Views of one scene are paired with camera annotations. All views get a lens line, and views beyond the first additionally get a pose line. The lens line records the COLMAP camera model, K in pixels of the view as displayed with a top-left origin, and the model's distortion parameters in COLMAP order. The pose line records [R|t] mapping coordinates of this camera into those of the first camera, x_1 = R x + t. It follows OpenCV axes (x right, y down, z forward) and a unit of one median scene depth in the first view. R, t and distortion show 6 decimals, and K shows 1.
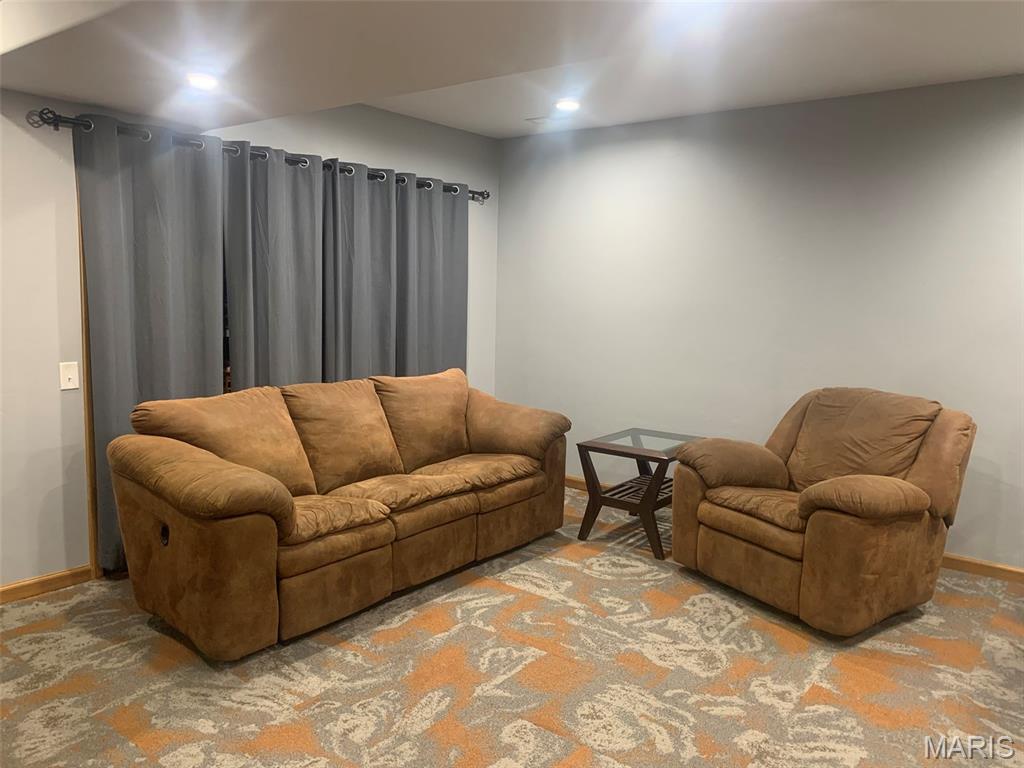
lens RADIAL K [[772.9, 0, 510.0], [0, 772.9, 378.5], [0, 0, 1]] dist [0.021791, -0.005487]
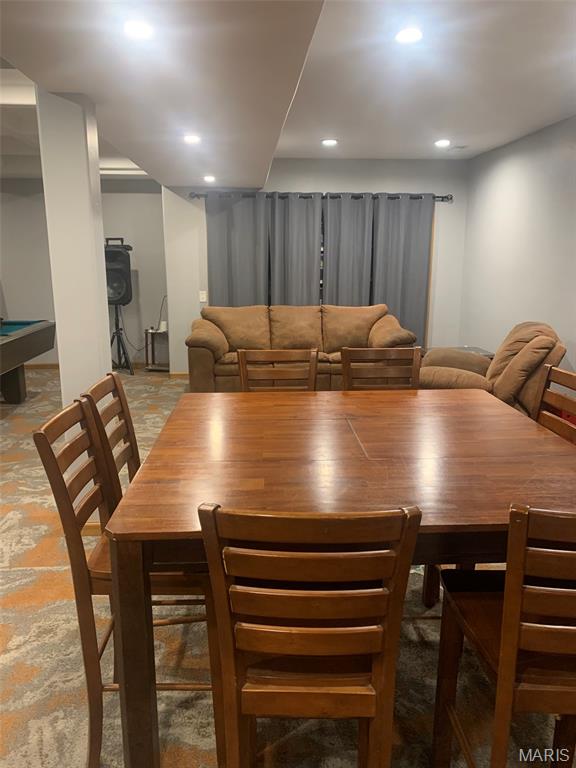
lens RADIAL K [[579.7, 0, 285.6], [0, 579.7, 386.9], [0, 0, 1]] dist [0.021791, -0.005487]
pose [[0.655676, 0.147287, -0.740538, 1.027081], [-0.071980, 0.988515, 0.132877, 0.017173], [0.751604, -0.033820, 0.658747, -0.072612]]
